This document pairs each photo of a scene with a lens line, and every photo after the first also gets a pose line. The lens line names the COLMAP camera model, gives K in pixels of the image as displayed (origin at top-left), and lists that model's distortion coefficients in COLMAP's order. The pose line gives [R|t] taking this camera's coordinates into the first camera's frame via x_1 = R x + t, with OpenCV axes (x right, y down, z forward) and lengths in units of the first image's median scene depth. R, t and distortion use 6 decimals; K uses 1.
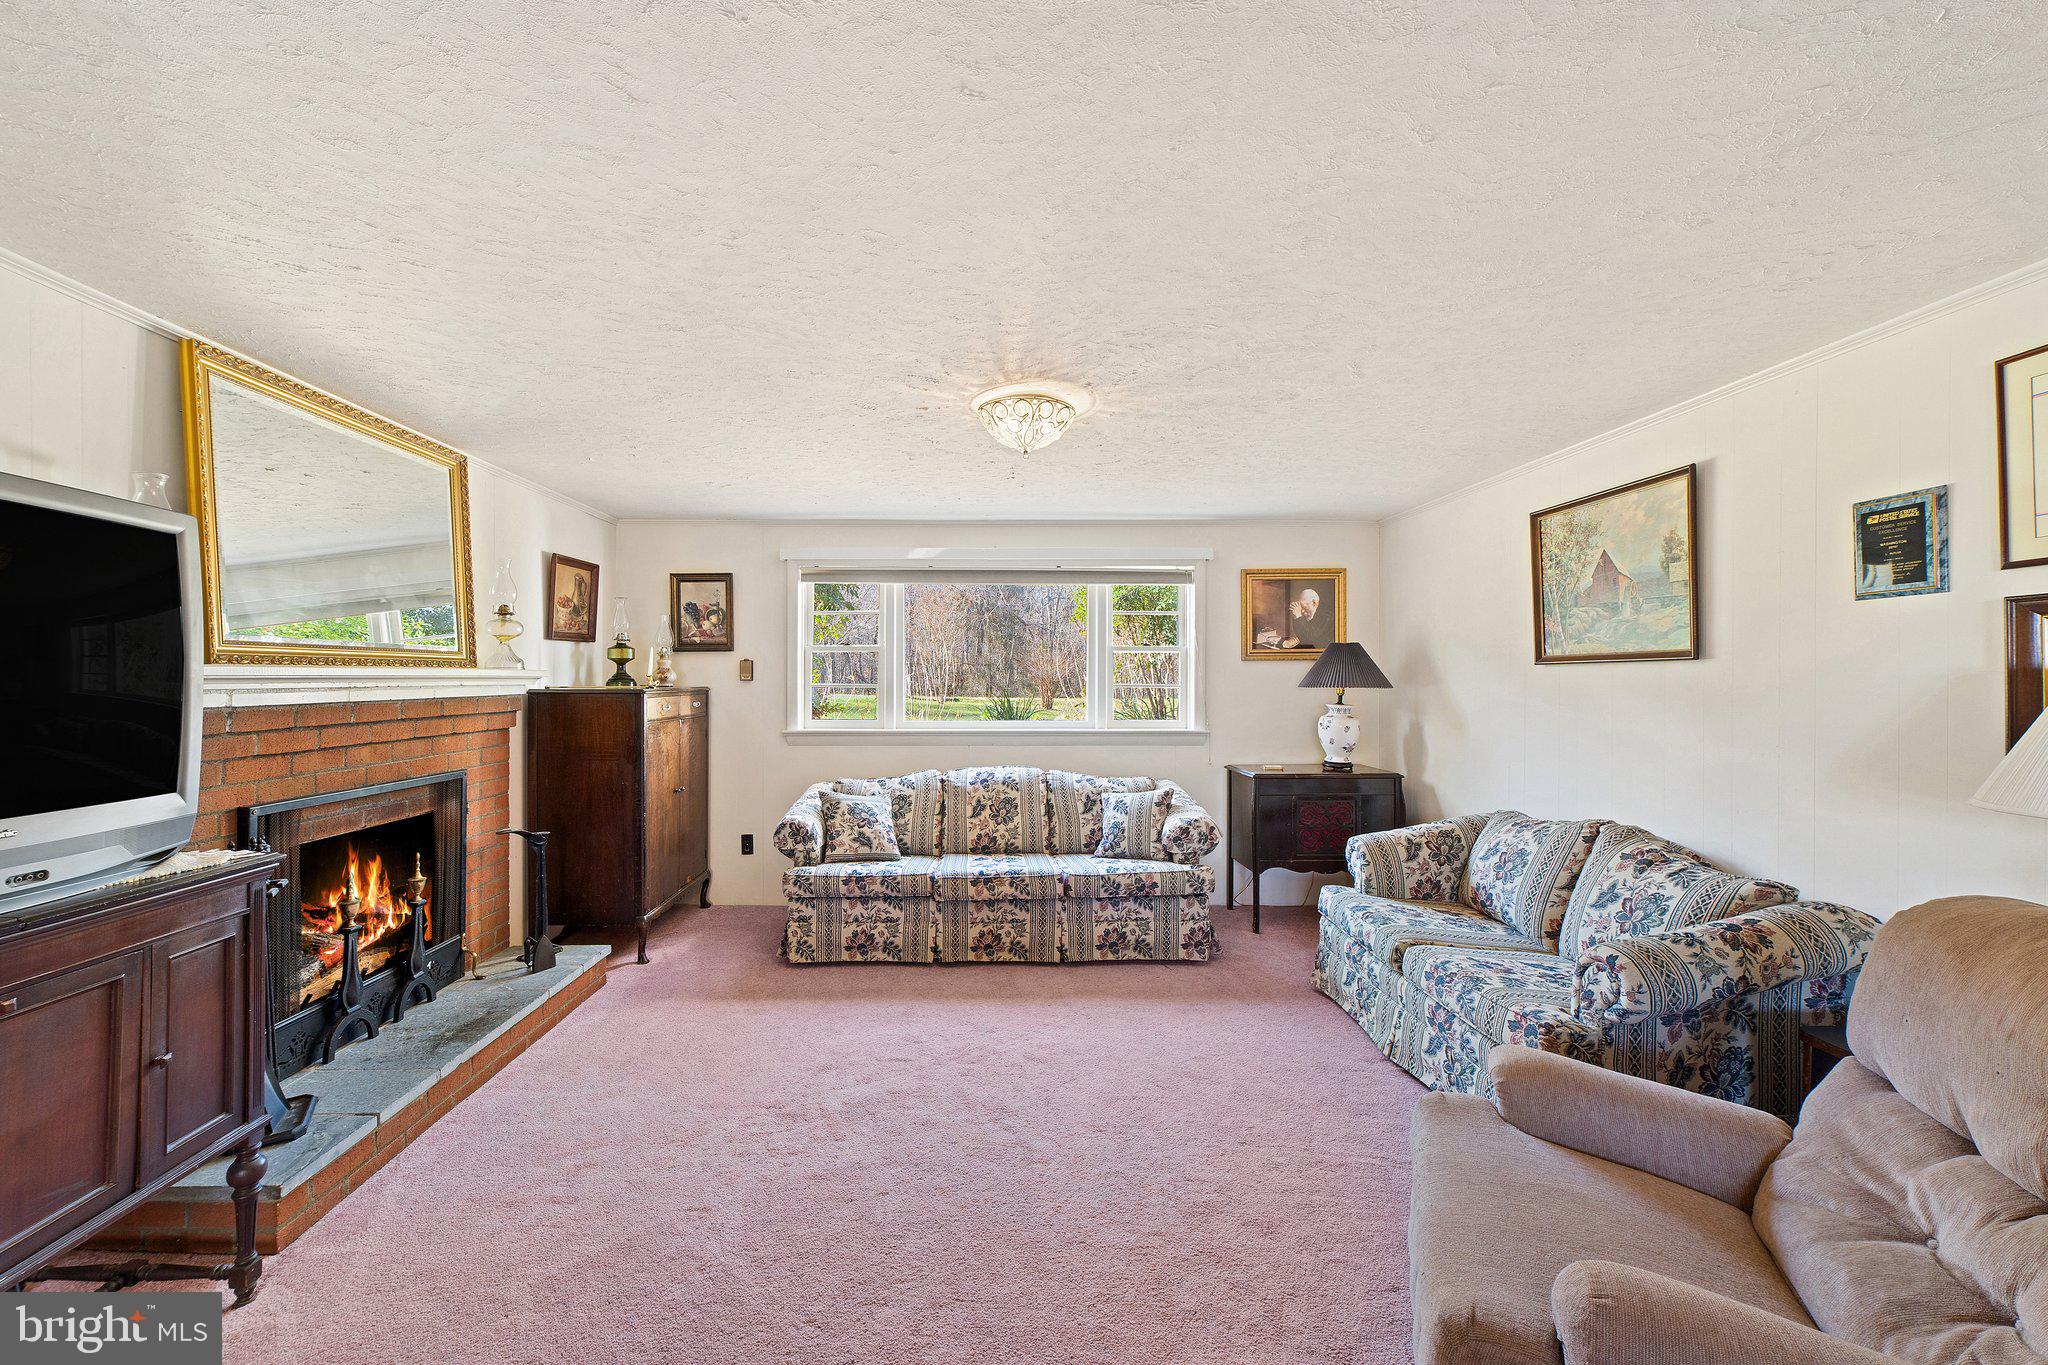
lens RADIAL K [[812.6, 0, 1010.8], [0, 812.6, 660.1], [0, 0, 1]] dist [-0.022629, 0.009142]
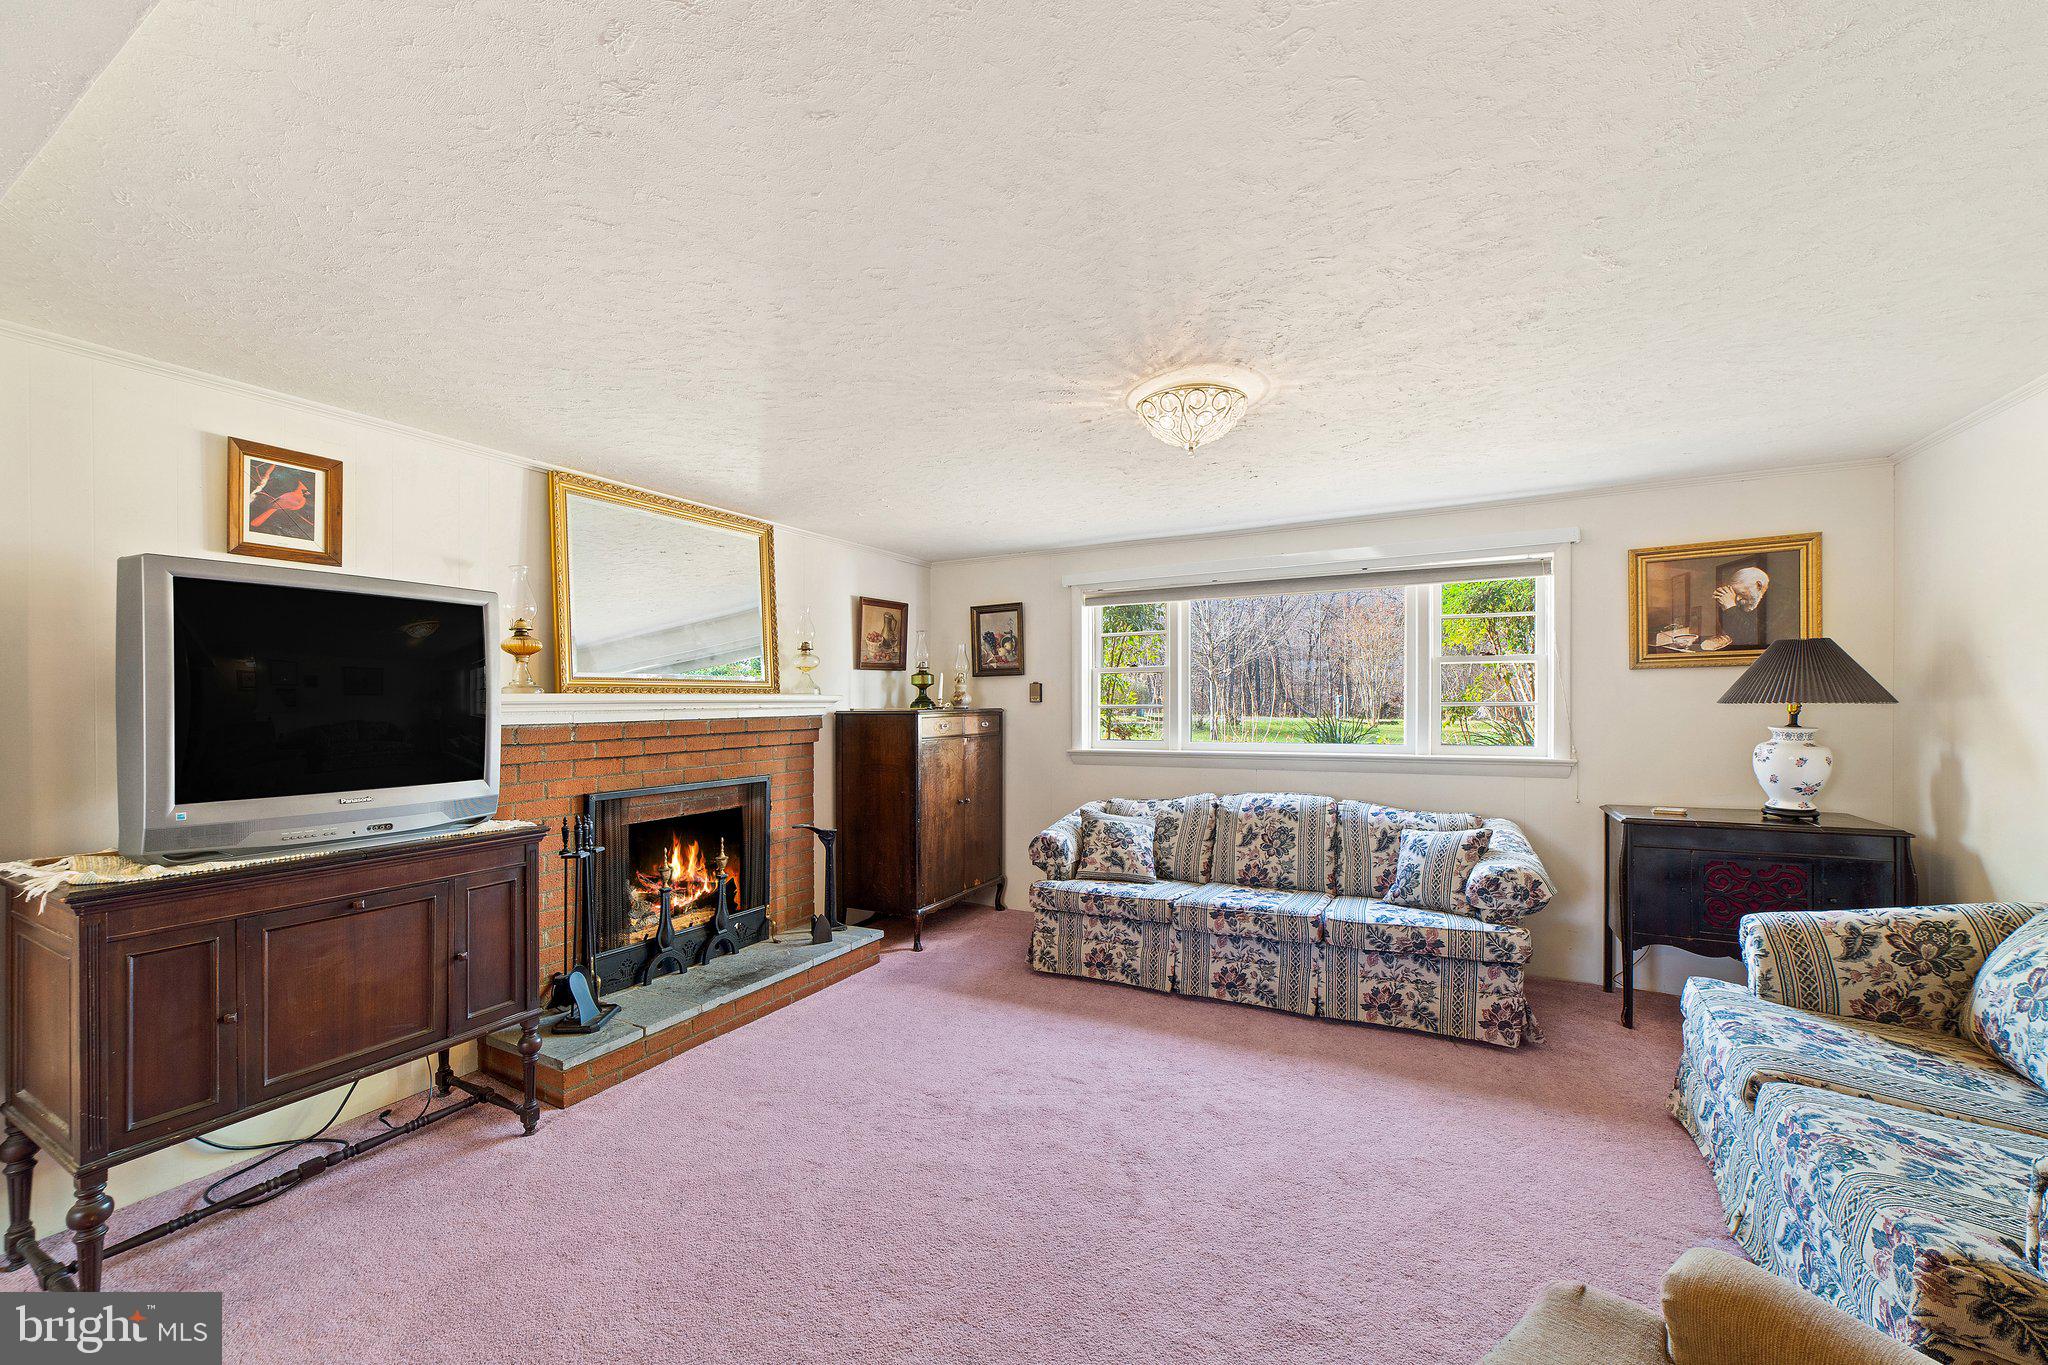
lens RADIAL K [[806.4, 0, 1018.7], [0, 806.4, 687.9], [0, 0, 1]] dist [-0.022530, 0.009091]
pose [[0.866719, -0.019636, -0.498410, 0.227442], [0.022709, 0.999742, 0.000103, 0.007335], [0.498279, -0.011408, 0.866942, 0.085620]]
